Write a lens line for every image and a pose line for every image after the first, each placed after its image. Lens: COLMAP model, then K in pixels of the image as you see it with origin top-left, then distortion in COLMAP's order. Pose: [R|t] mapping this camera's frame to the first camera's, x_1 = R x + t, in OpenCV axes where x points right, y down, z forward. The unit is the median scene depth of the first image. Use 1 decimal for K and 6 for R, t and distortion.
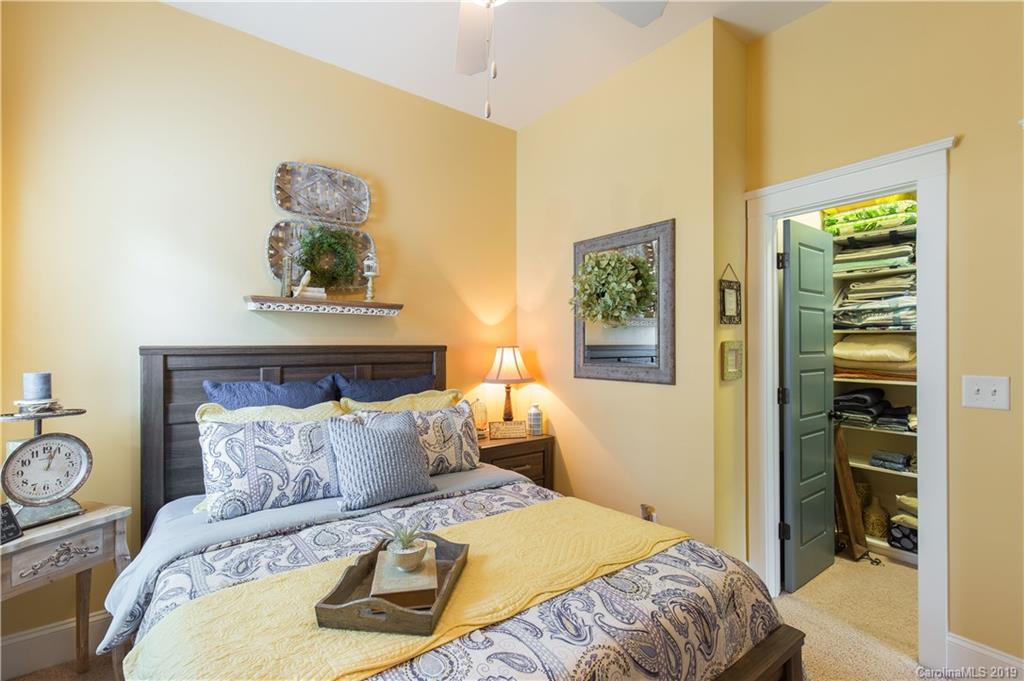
lens RADIAL K [[467.9, 0, 508.7], [0, 467.9, 350.2], [0, 0, 1]] dist [0.000688, -0.000118]
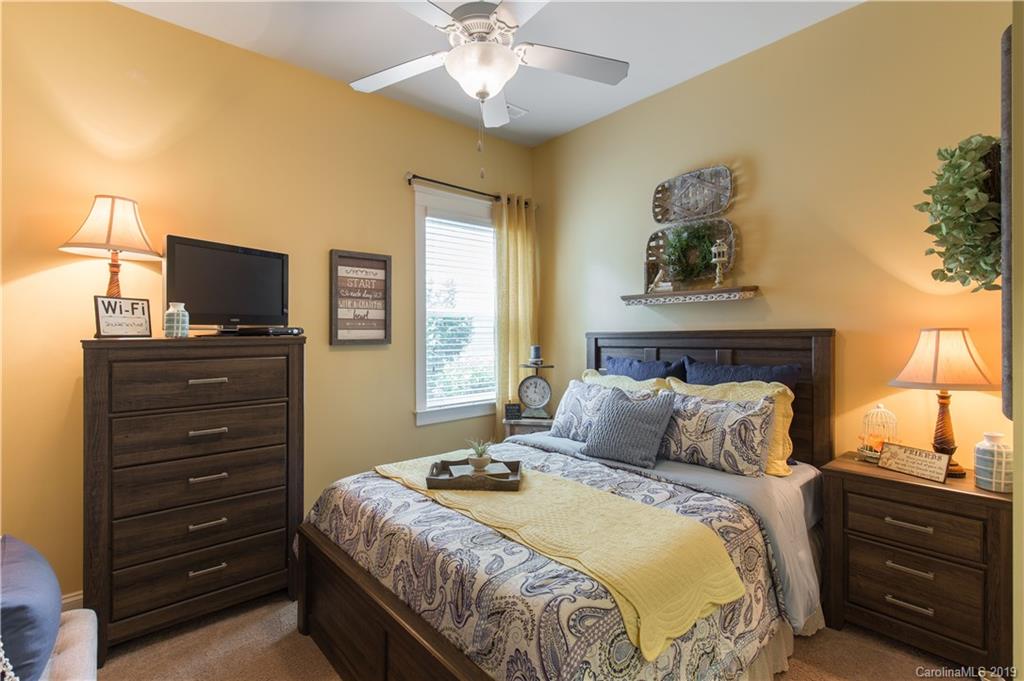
lens RADIAL K [[467.9, 0, 507.1], [0, 467.9, 332.6], [0, 0, 1]] dist [0.000688, -0.000118]
pose [[0.064128, 0.001077, -0.997941, 0.847603], [0.005607, 0.999983, 0.001440, -0.012016], [0.997926, -0.005688, 0.064121, 0.585439]]
